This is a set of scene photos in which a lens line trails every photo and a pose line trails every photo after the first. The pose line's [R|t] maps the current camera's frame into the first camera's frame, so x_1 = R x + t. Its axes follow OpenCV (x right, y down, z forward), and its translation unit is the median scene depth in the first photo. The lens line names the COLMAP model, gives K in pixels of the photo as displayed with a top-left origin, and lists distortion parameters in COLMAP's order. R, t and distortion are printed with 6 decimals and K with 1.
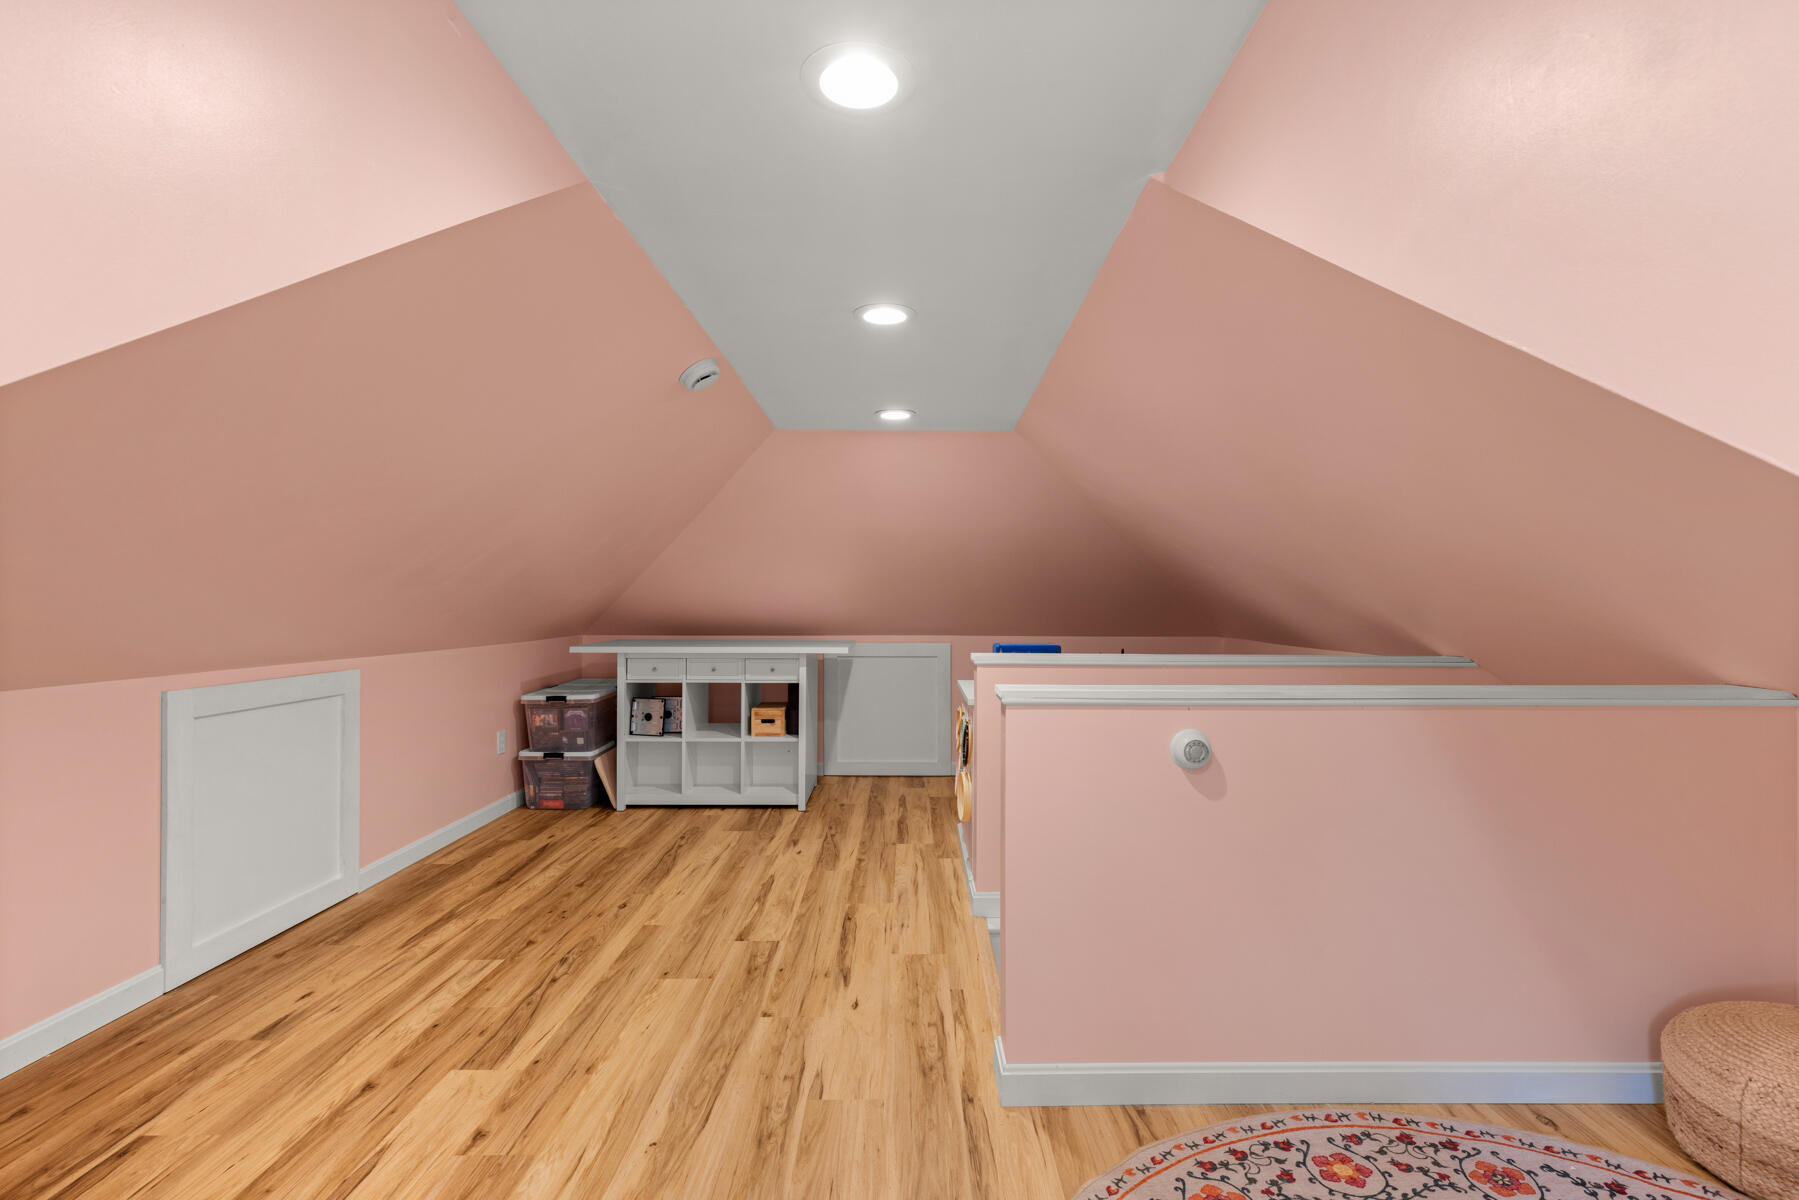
lens RADIAL K [[810.9, 0, 900.4], [0, 810.9, 602.7], [0, 0, 1]] dist [0.004477, 0.000993]
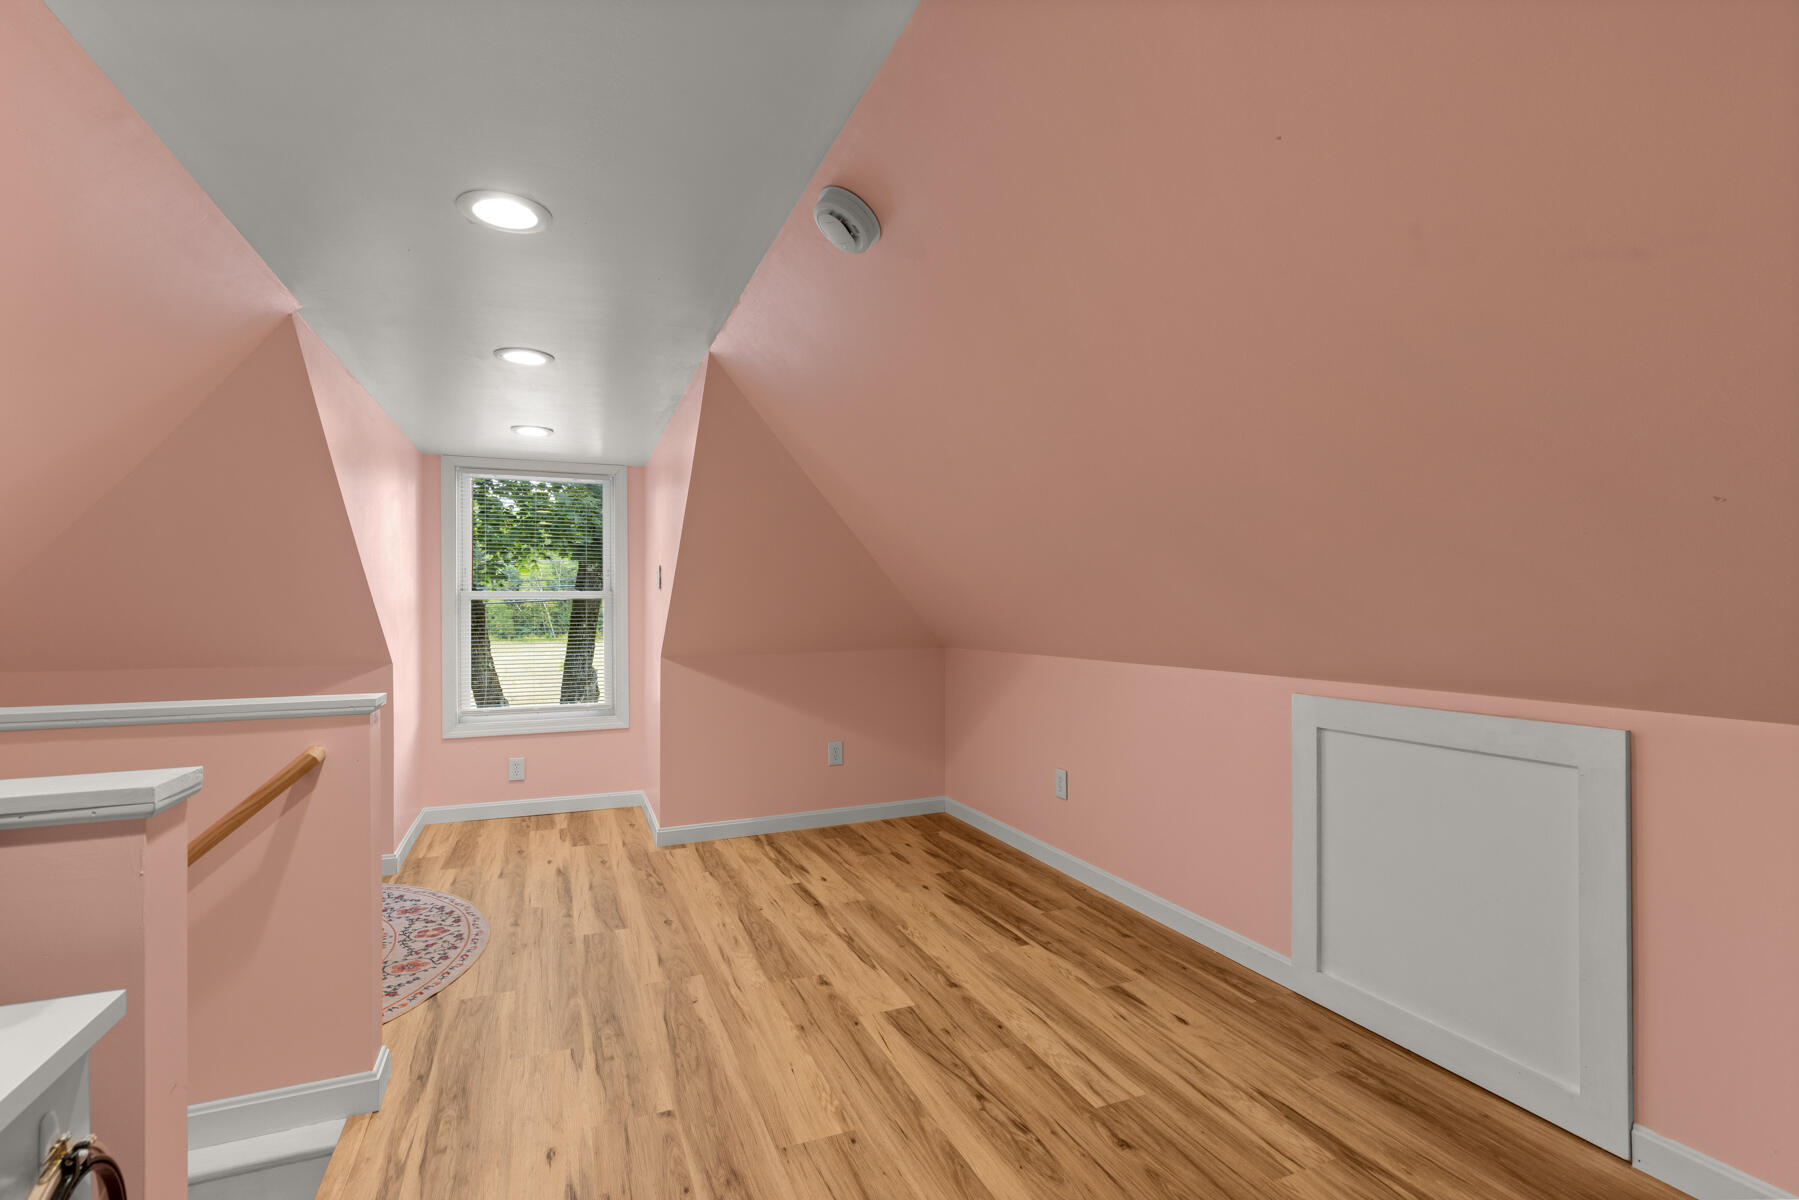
lens RADIAL K [[867.6, 0, 900.3], [0, 867.6, 601.9], [0, 0, 1]] dist [-0.002565, -0.000179]
pose [[-0.923491, 0.003190, -0.383606, -0.051255], [0.007137, 0.999935, -0.008865, 0.006899], [0.383553, -0.010925, -0.923454, 1.944215]]
